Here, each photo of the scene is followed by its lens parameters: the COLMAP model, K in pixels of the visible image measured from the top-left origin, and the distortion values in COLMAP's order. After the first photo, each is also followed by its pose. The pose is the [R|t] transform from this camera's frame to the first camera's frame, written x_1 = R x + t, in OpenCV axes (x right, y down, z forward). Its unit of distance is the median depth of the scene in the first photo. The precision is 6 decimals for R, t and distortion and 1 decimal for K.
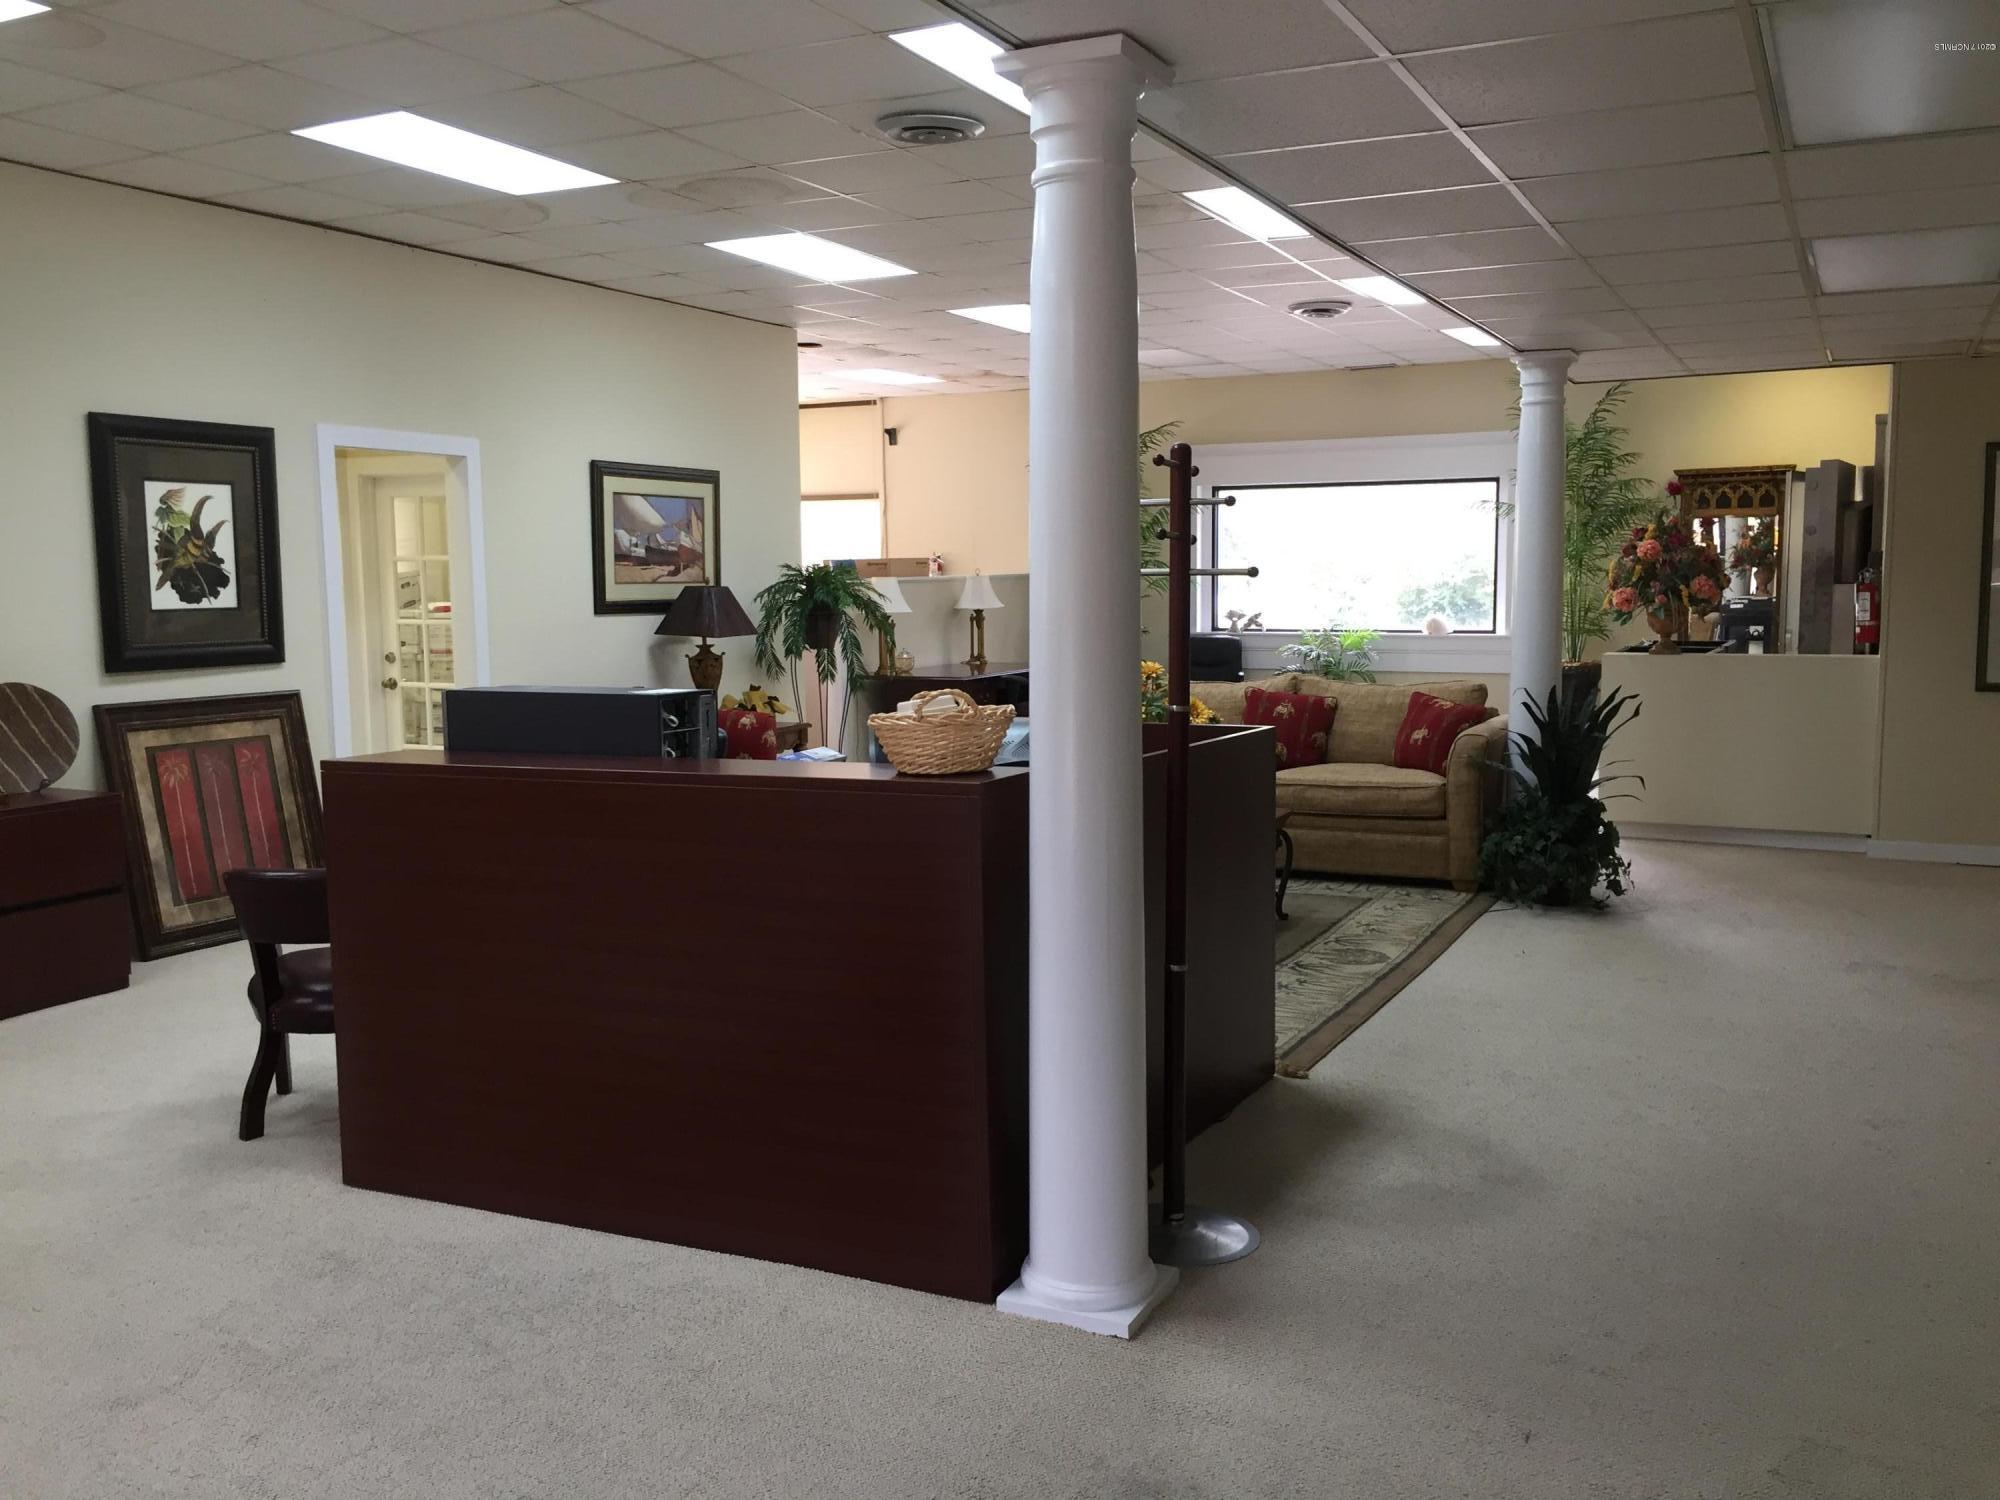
lens RADIAL K [[1697.2, 0, 984.7], [0, 1697.2, 738.5], [0, 0, 1]] dist [0.056992, -0.094297]
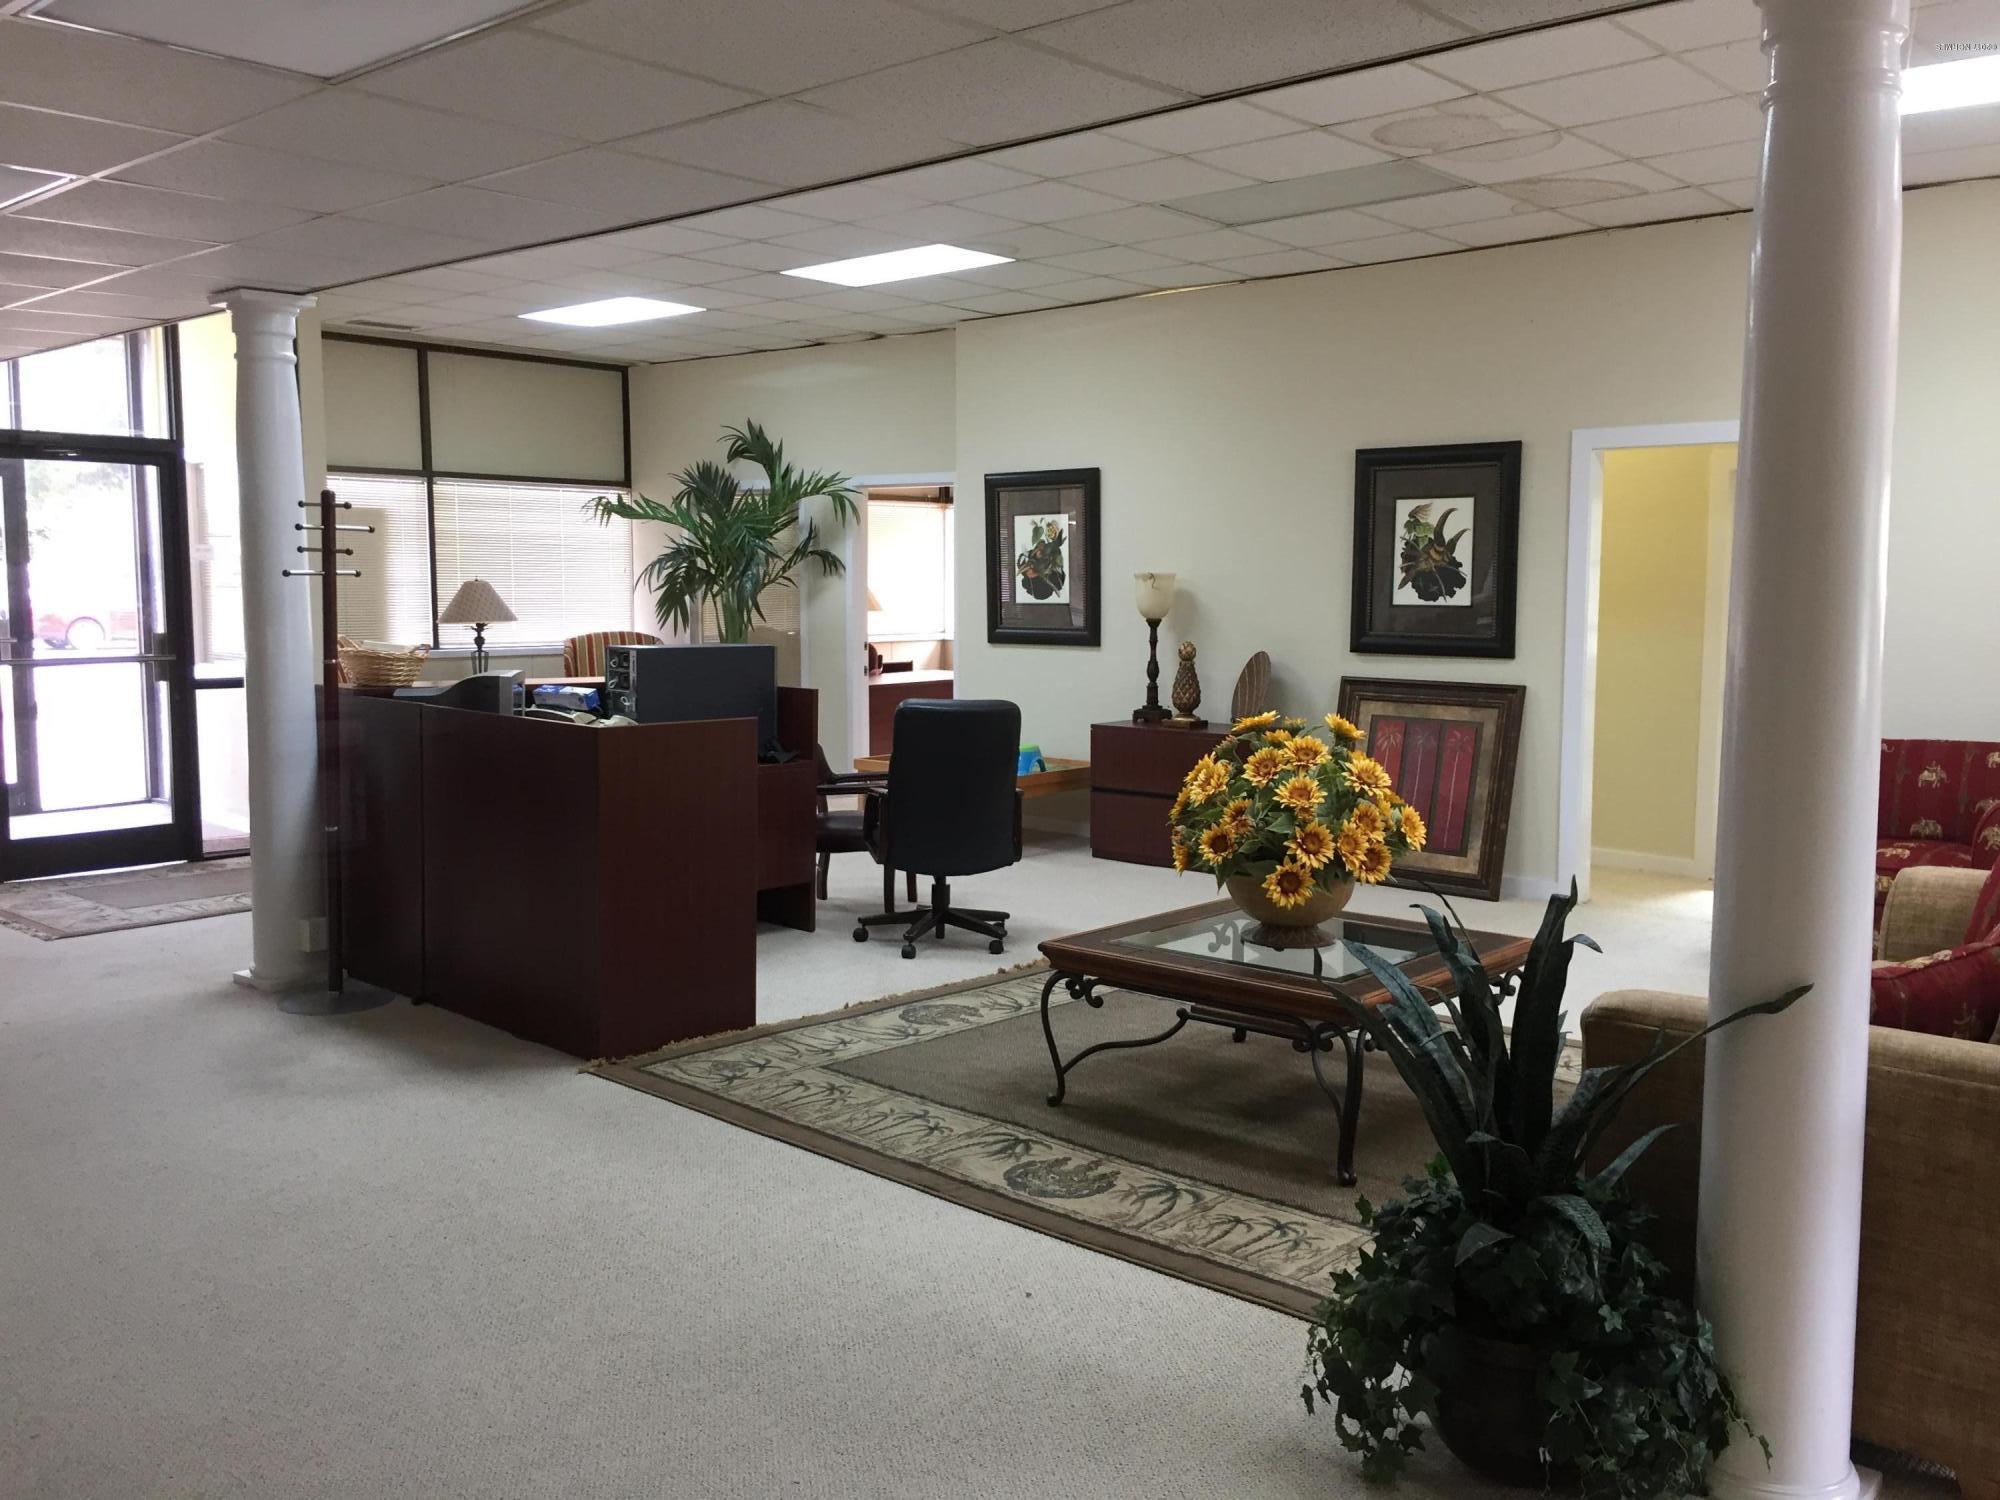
lens RADIAL K [[1697.2, 0, 1000.8], [0, 1697.2, 752.5], [0, 0, 1]] dist [0.056992, -0.094297]
pose [[-0.259340, 0.107272, -0.959810, 0.756390], [-0.097840, 0.985781, 0.136611, -0.107952], [0.960817, 0.129337, -0.245157, 1.022588]]
